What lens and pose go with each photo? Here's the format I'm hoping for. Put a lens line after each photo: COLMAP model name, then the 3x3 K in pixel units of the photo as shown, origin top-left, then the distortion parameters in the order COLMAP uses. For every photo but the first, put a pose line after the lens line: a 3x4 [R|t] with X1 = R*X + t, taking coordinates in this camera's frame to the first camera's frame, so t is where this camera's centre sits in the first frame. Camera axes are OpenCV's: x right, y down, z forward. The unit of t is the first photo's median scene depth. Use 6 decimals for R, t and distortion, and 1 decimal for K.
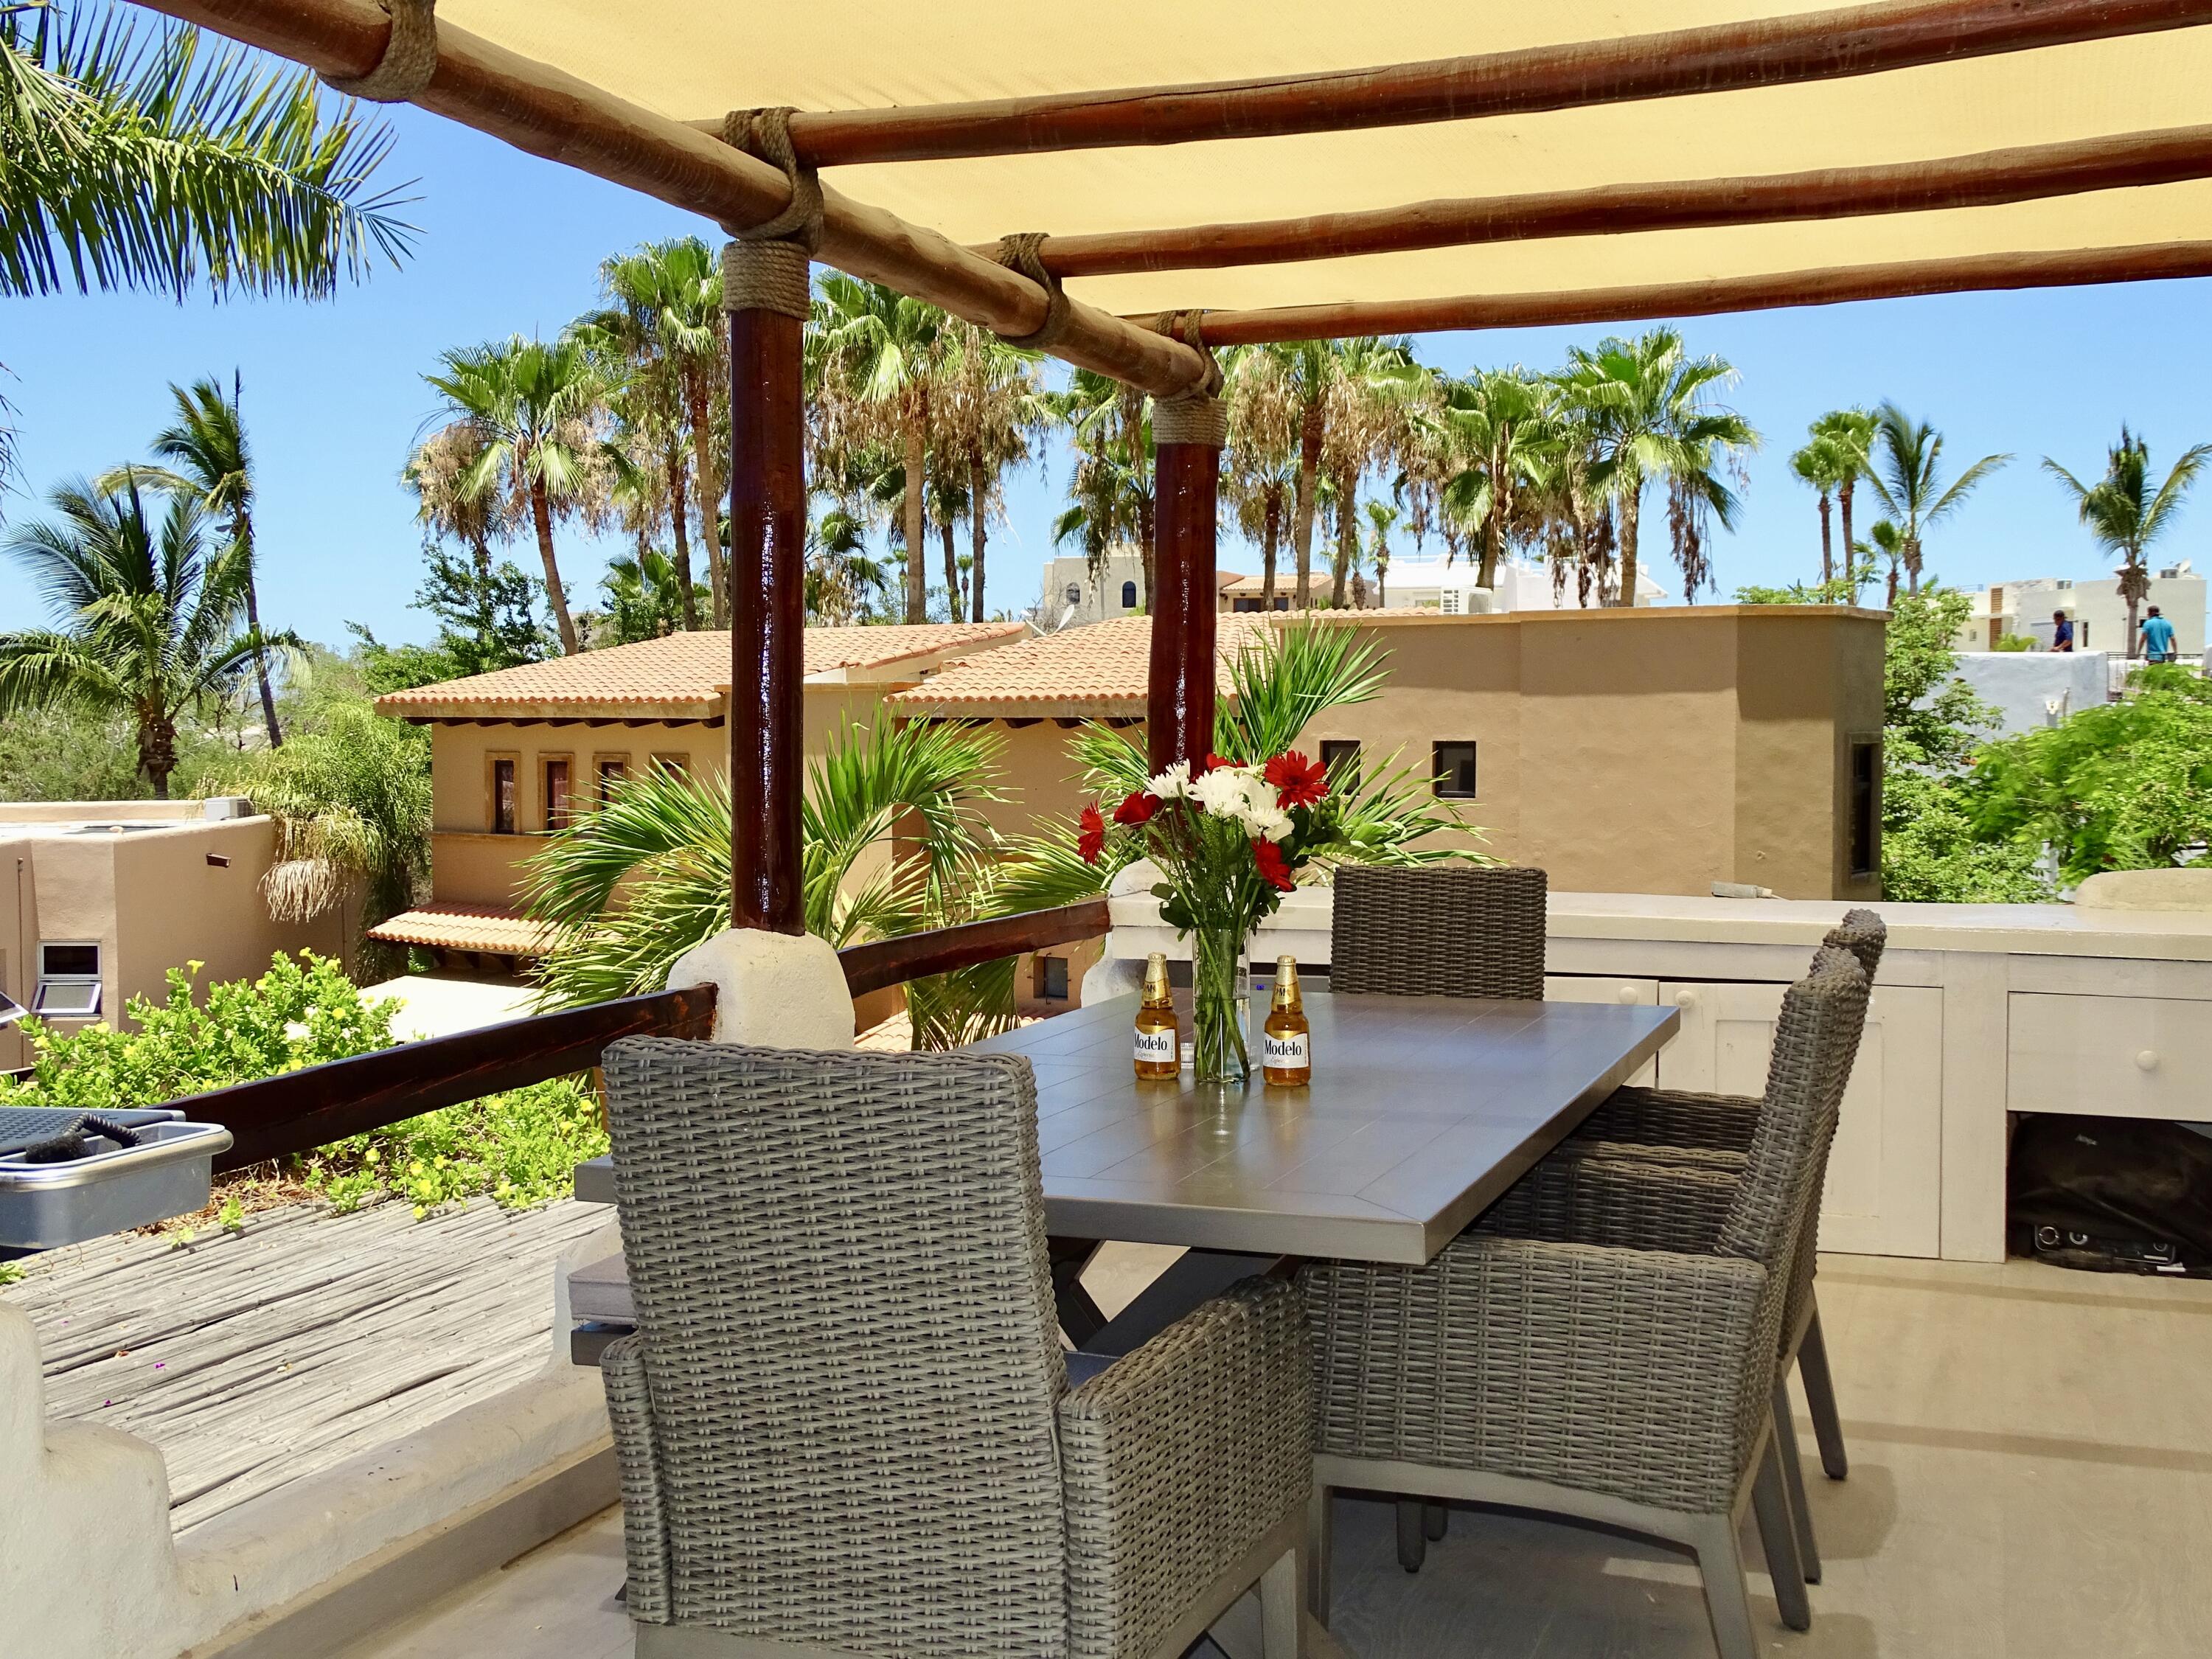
lens RADIAL K [[2307.0, 0, 1106.8], [0, 2307.0, 823.7], [0, 0, 1]] dist [0.016041, 0.000000]
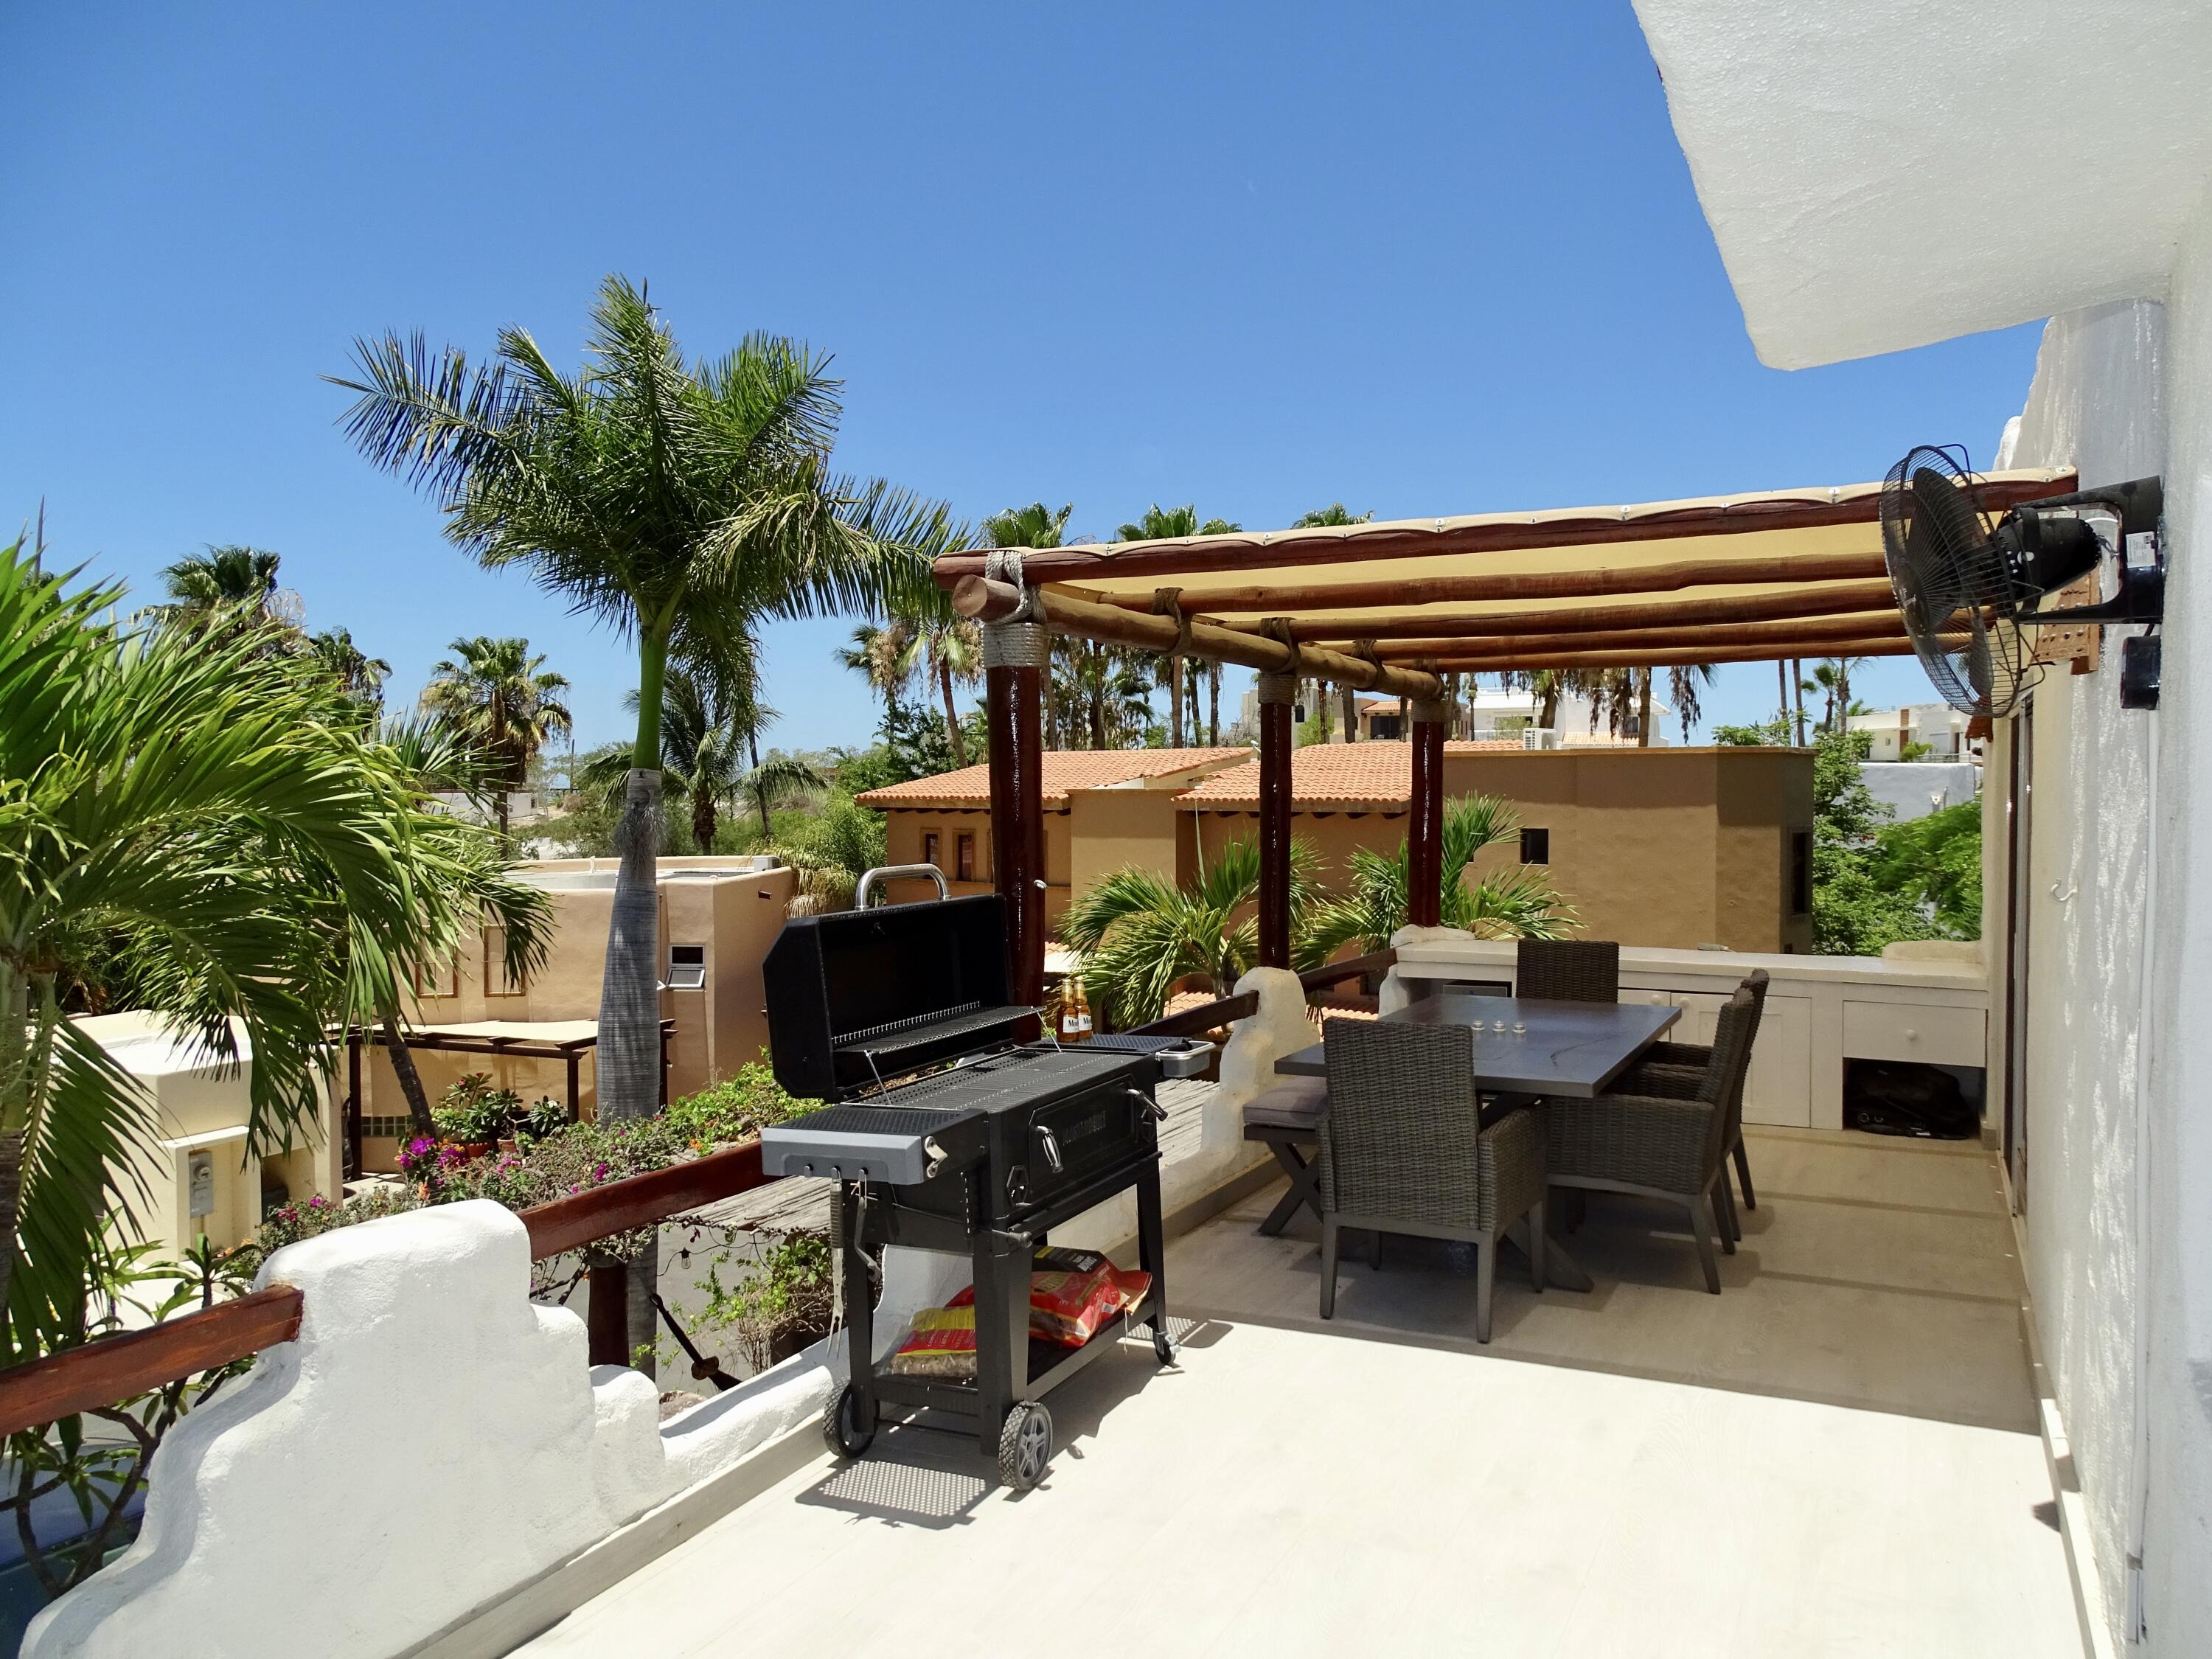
lens RADIAL K [[1581.5, 0, 1102.2], [0, 1581.5, 841.7], [0, 0, 1]] dist [0.011066, -0.006549]
pose [[0.994371, 0.003474, -0.105893, -0.041386], [-0.004730, 0.999921, -0.011617, -0.016727], [0.105844, 0.012053, 0.994310, -0.163993]]
